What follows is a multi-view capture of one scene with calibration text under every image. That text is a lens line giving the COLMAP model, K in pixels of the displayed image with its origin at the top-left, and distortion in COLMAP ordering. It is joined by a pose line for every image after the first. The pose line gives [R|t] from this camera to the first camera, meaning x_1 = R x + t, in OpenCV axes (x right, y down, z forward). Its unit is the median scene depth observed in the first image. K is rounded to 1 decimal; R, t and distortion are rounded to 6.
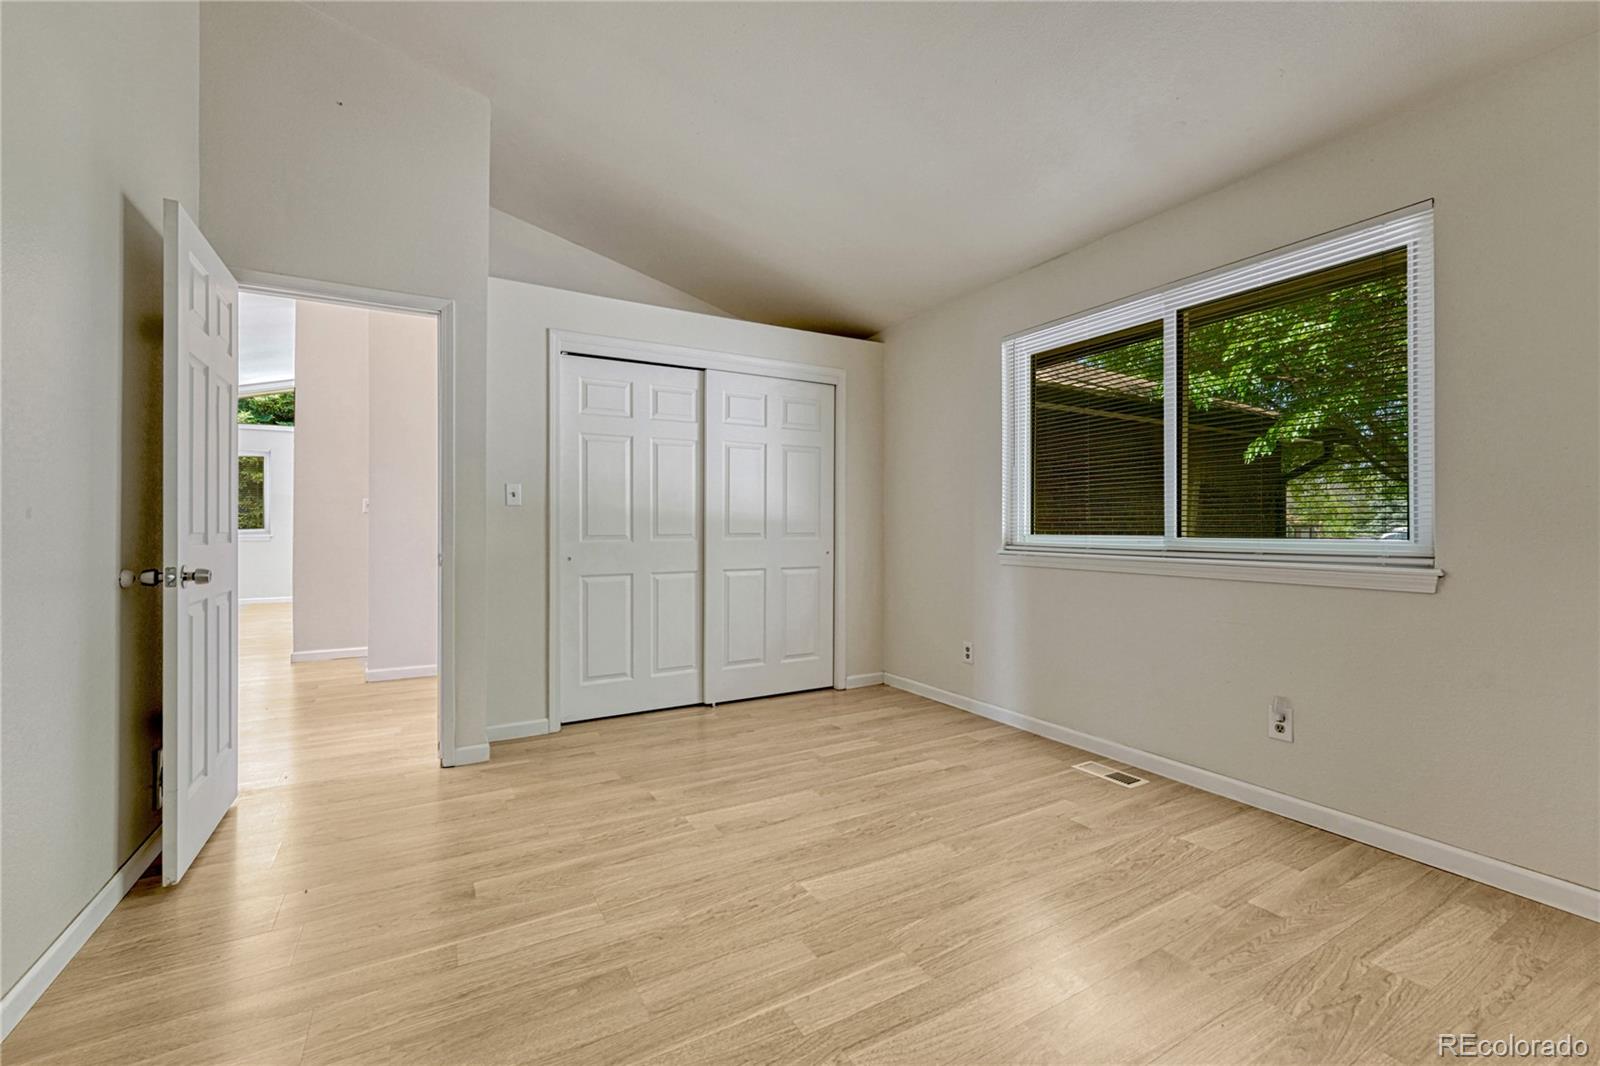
lens RADIAL K [[671.4, 0, 811.2], [0, 671.4, 530.4], [0, 0, 1]] dist [-0.003696, -0.000028]
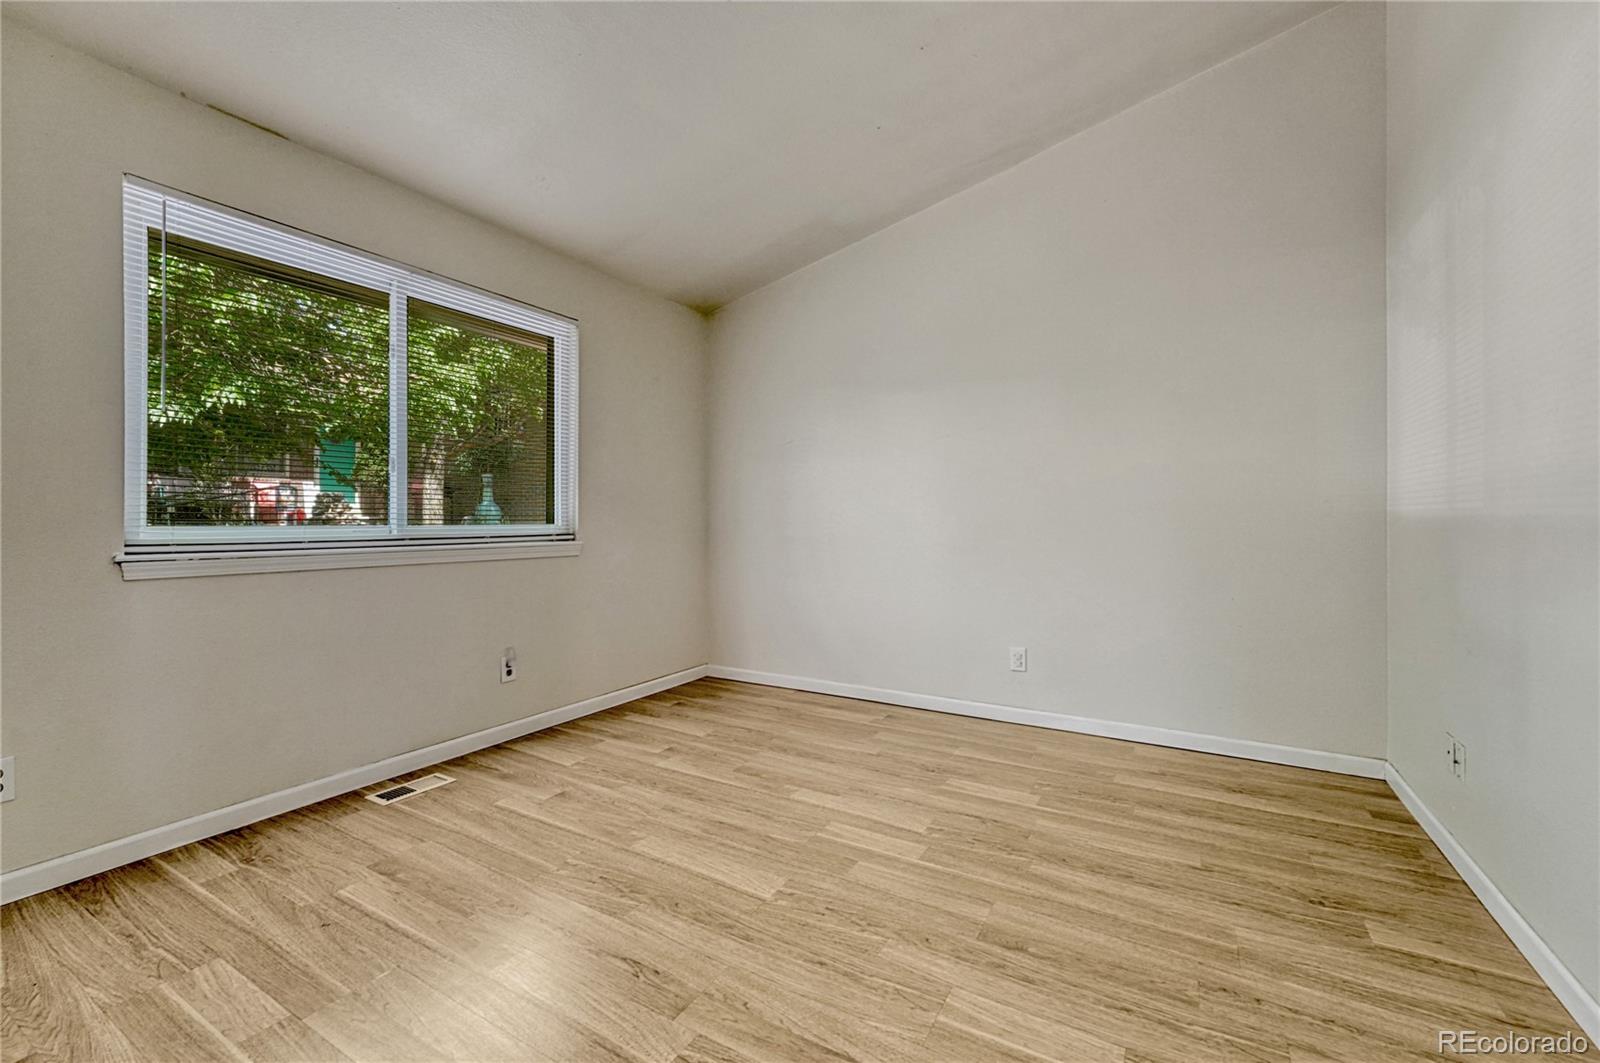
lens RADIAL K [[666.2, 0, 790.4], [0, 666.2, 523.4], [0, 0, 1]] dist [-0.003177, -0.000273]
pose [[-0.489748, -0.009048, 0.871817, -0.722232], [-0.005077, 0.999959, 0.007526, -0.003715], [-0.871849, -0.000741, -0.489773, 1.231617]]
